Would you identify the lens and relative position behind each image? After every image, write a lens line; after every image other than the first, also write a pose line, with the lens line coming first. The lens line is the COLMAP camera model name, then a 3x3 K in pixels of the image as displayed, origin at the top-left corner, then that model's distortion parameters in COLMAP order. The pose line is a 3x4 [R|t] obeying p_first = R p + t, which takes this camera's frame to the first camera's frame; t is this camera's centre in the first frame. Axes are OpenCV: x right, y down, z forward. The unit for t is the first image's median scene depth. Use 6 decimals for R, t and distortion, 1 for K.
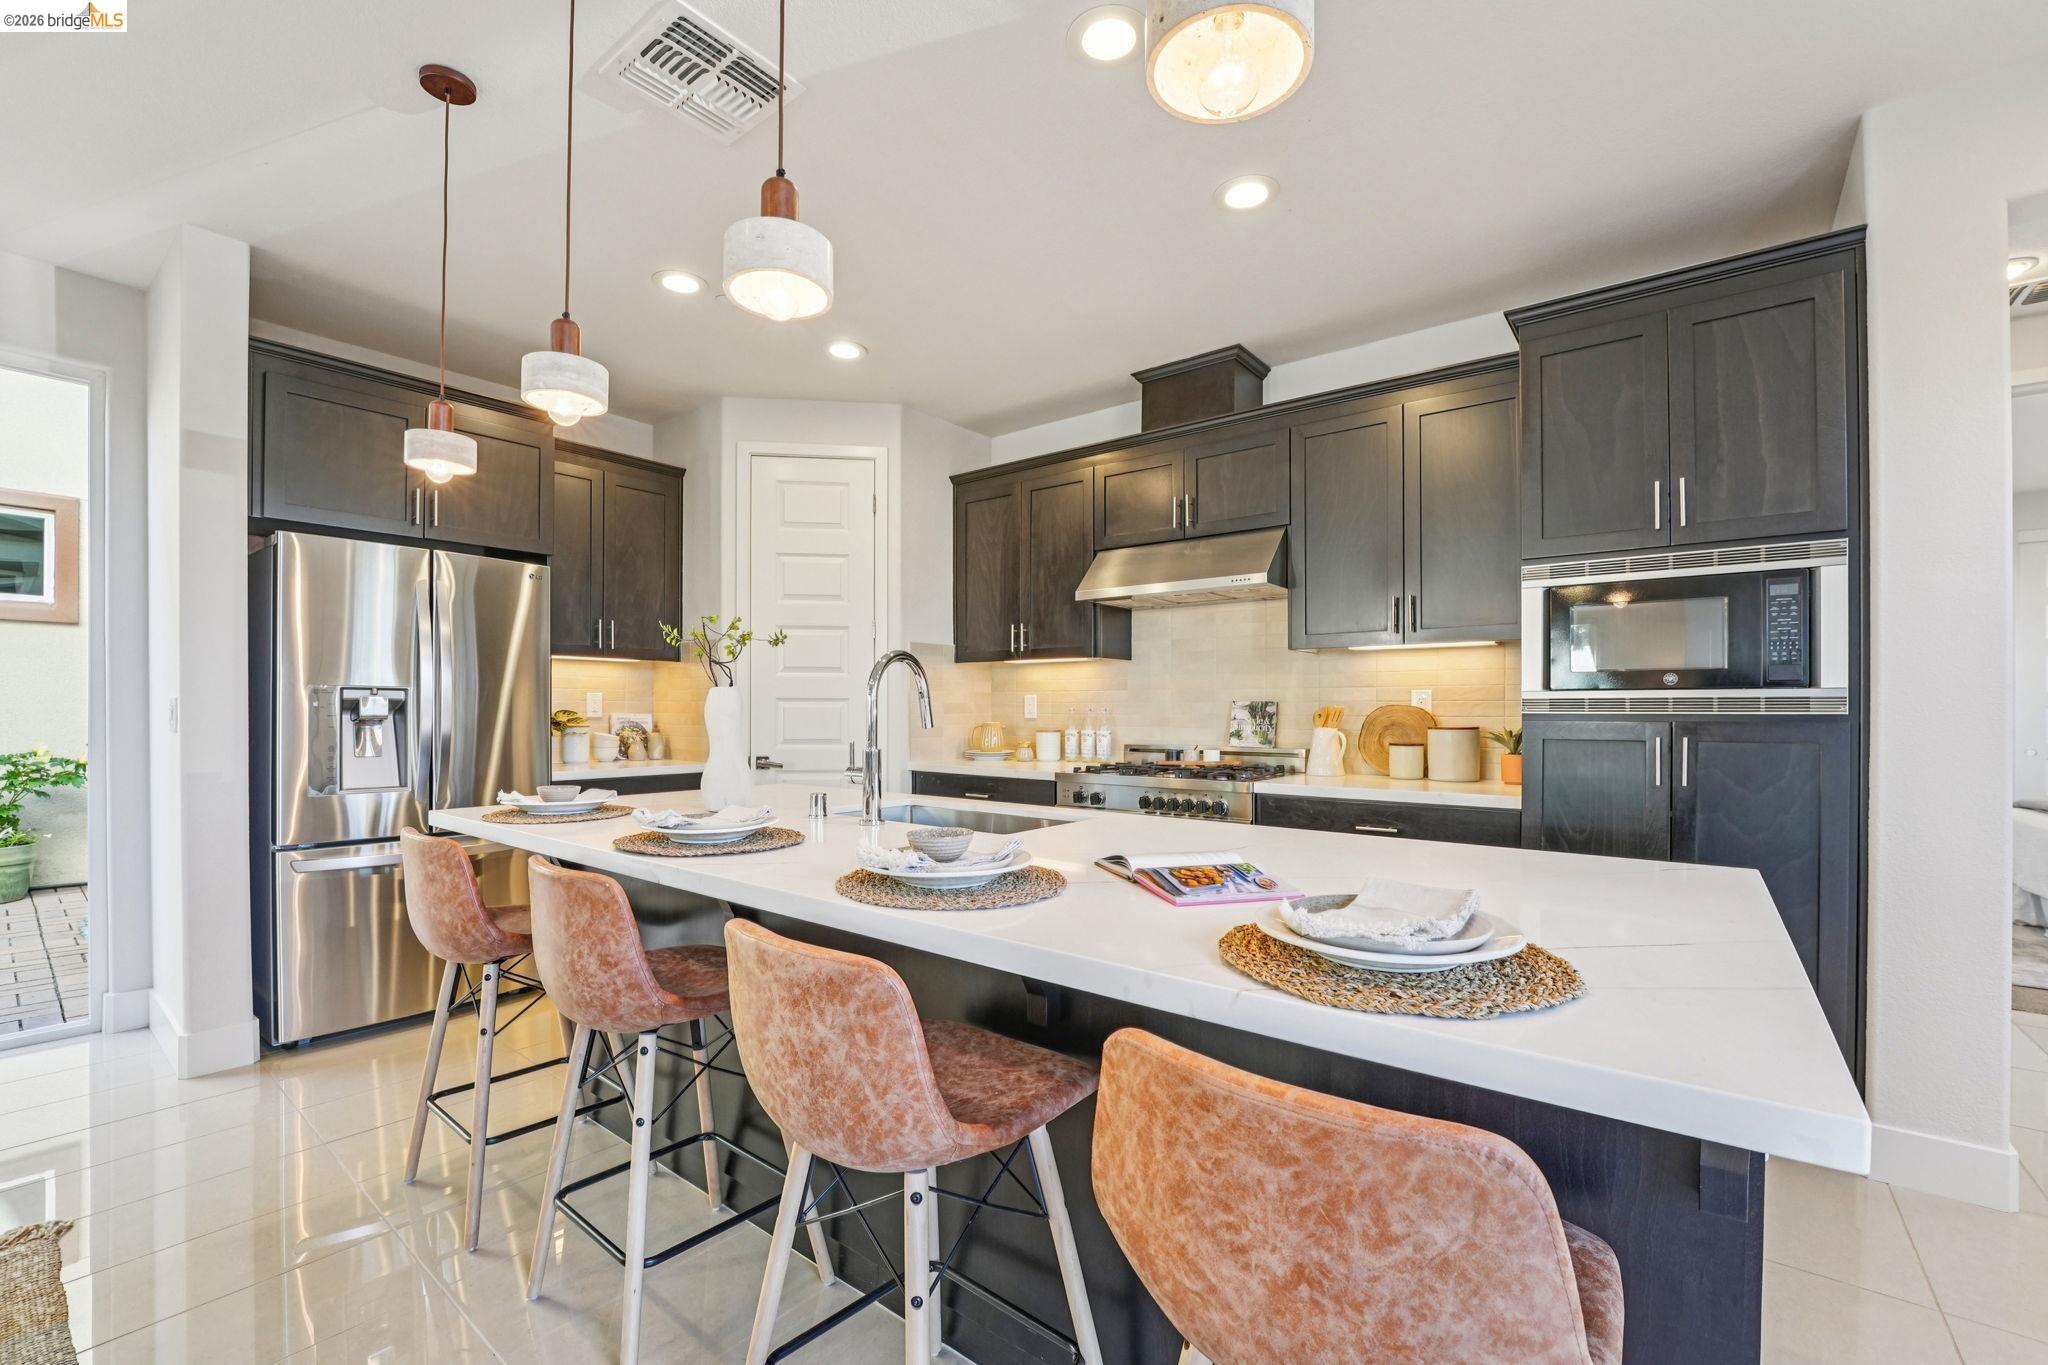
lens RADIAL K [[853.6, 0, 1007.9], [0, 853.6, 712.3], [0, 0, 1]] dist [-0.032359, 0.002456]
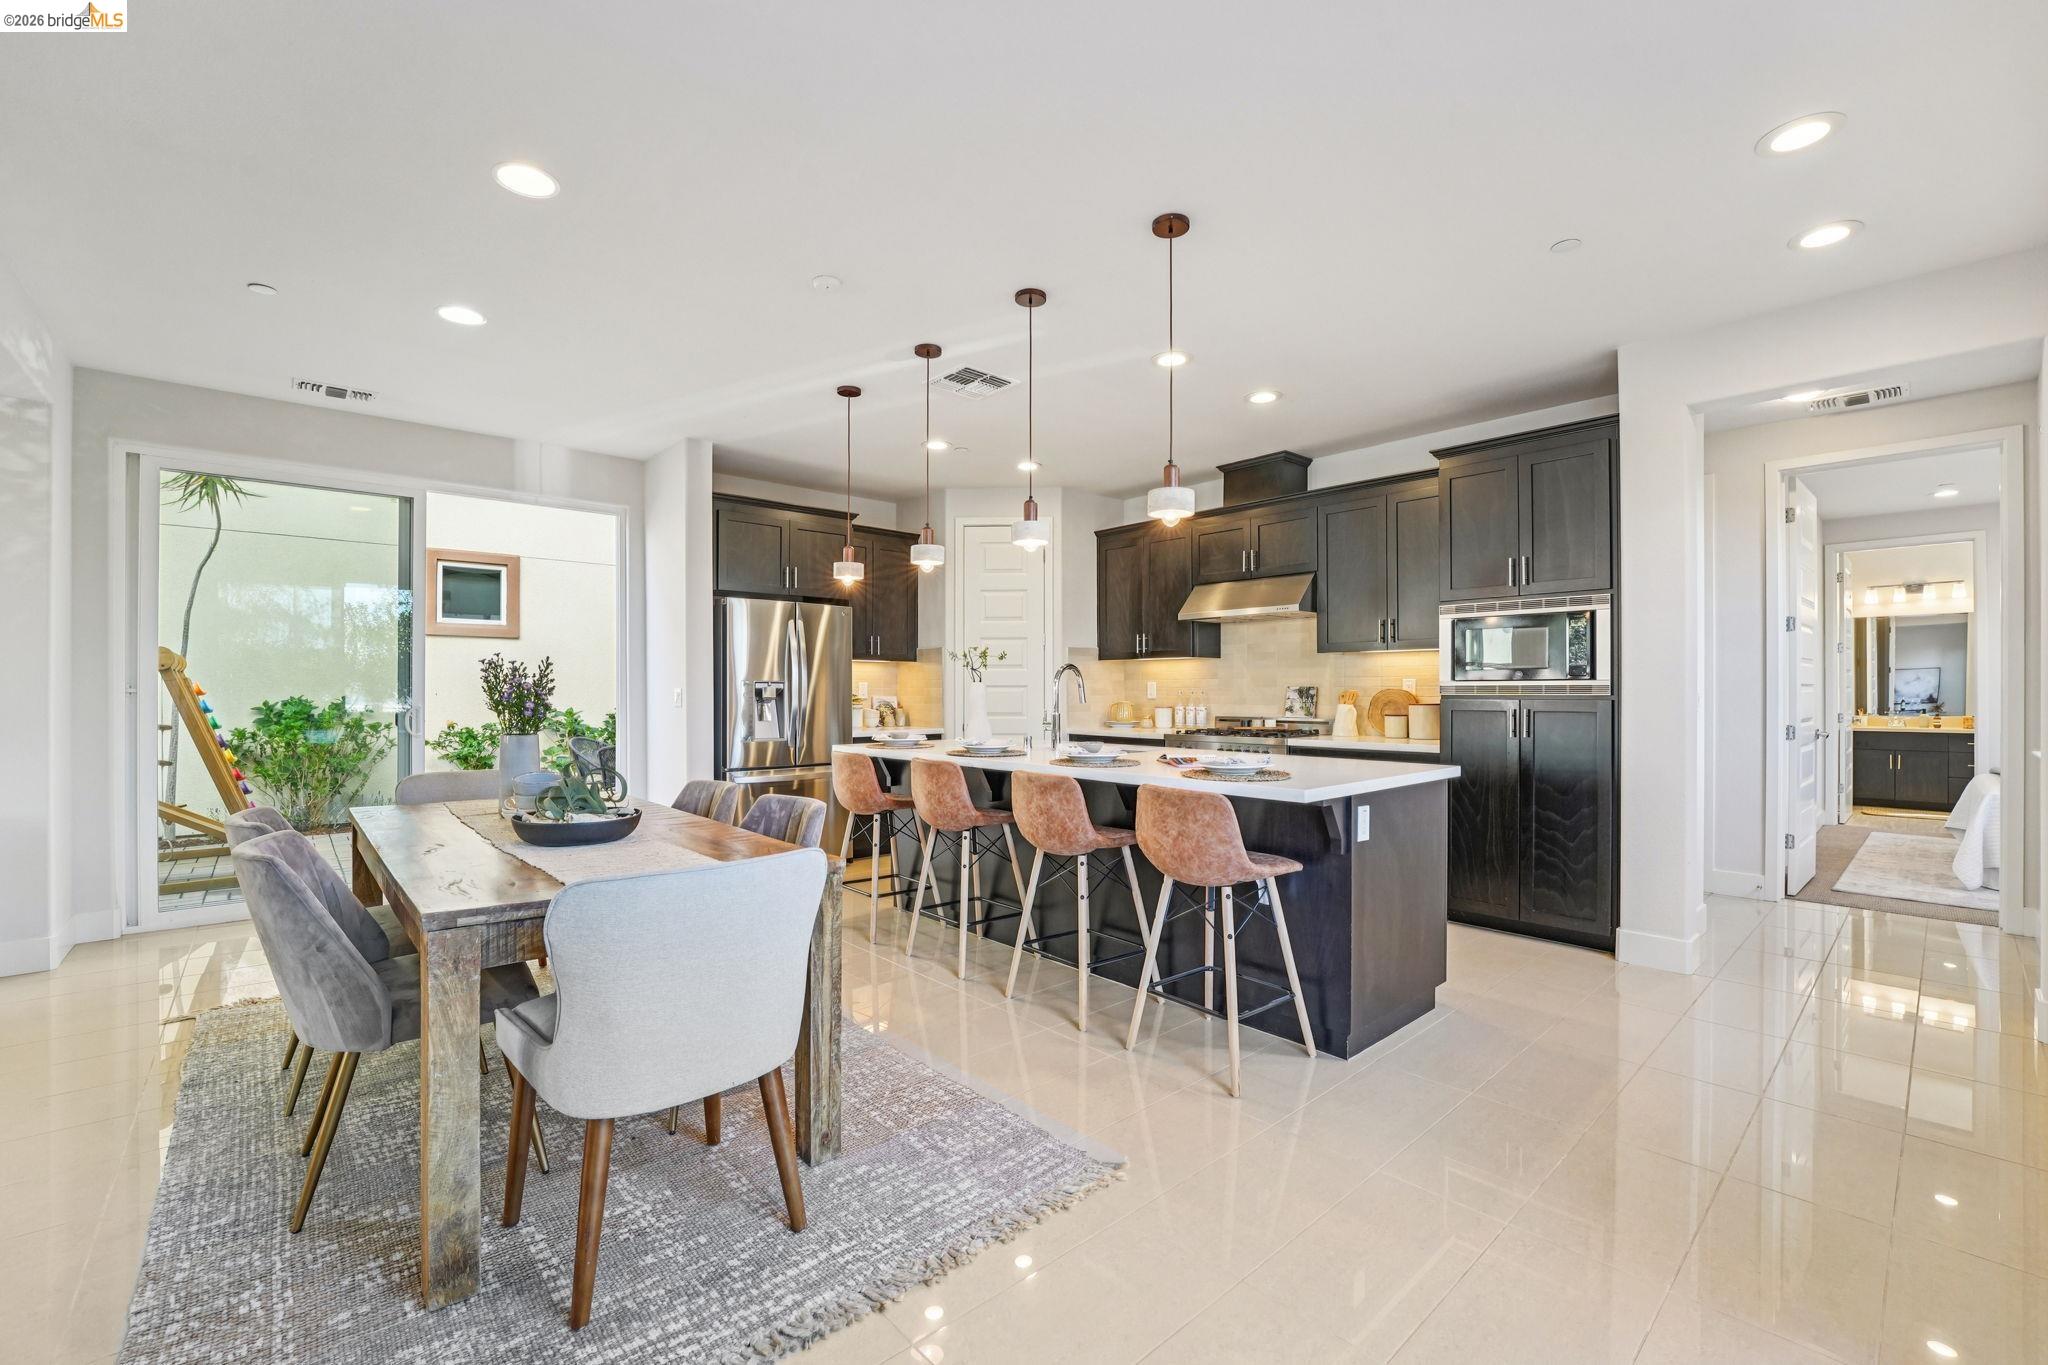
lens RADIAL K [[853.6, 0, 1003.1], [0, 853.6, 693.0], [0, 0, 1]] dist [-0.032359, 0.002456]
pose [[0.984425, -0.002172, -0.175792, 0.049337], [0.001955, 0.999997, -0.001404, -0.001471], [0.175795, 0.001038, 0.984426, -0.677952]]
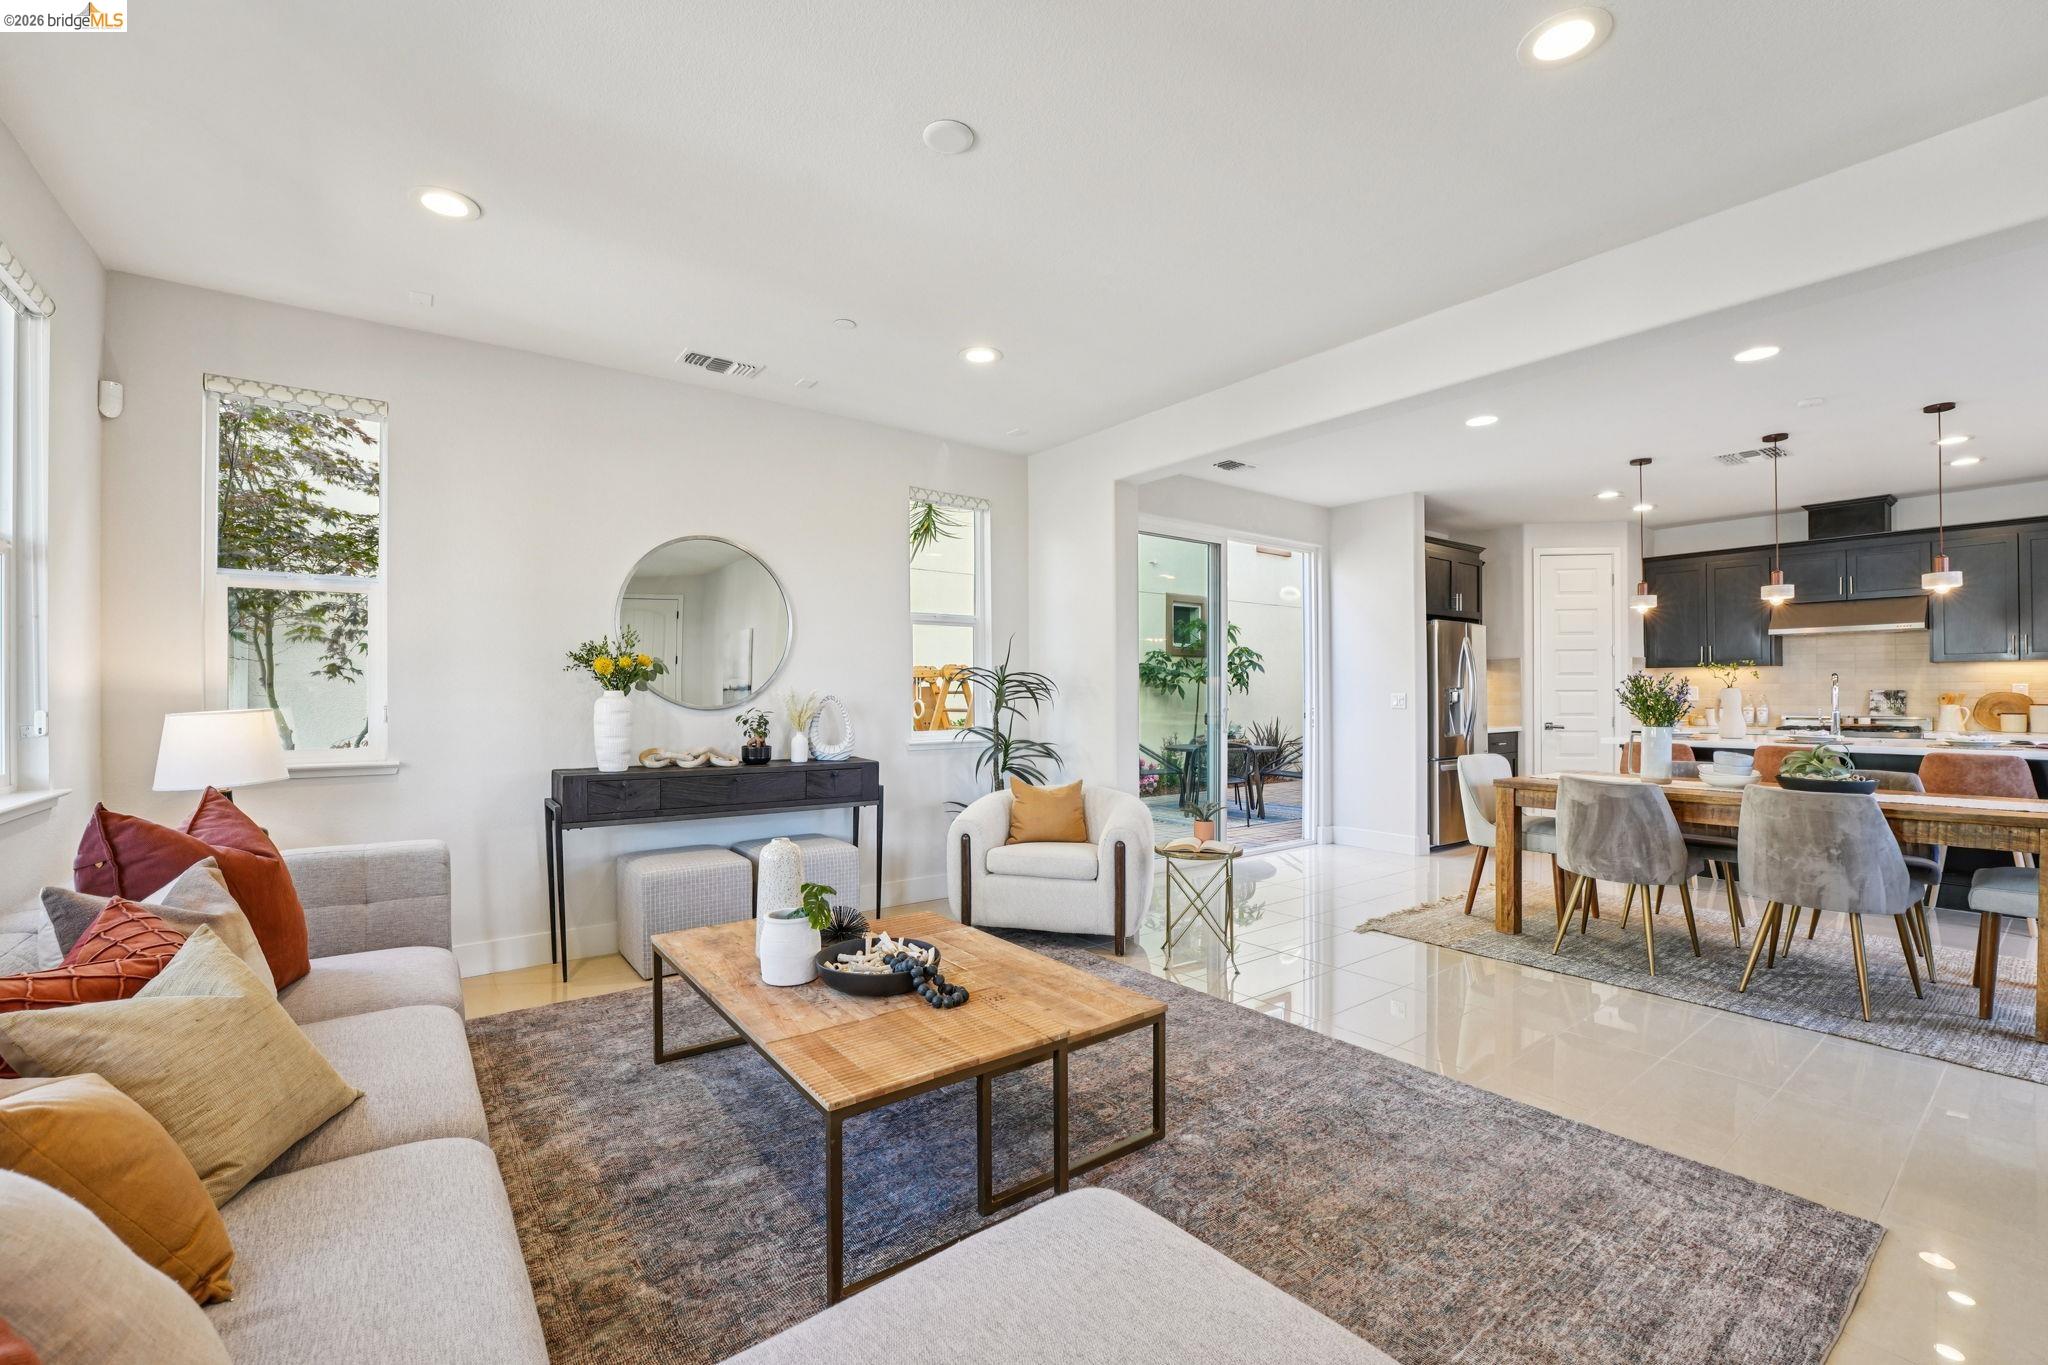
lens RADIAL K [[853.6, 0, 972.7], [0, 853.6, 689.4], [0, 0, 1]] dist [-0.032359, 0.002456]
pose [[0.964083, -0.007023, -0.265510, -1.355033], [0.004635, 0.999943, -0.009621, -0.009060], [0.265562, 0.008045, 0.964060, -1.425758]]
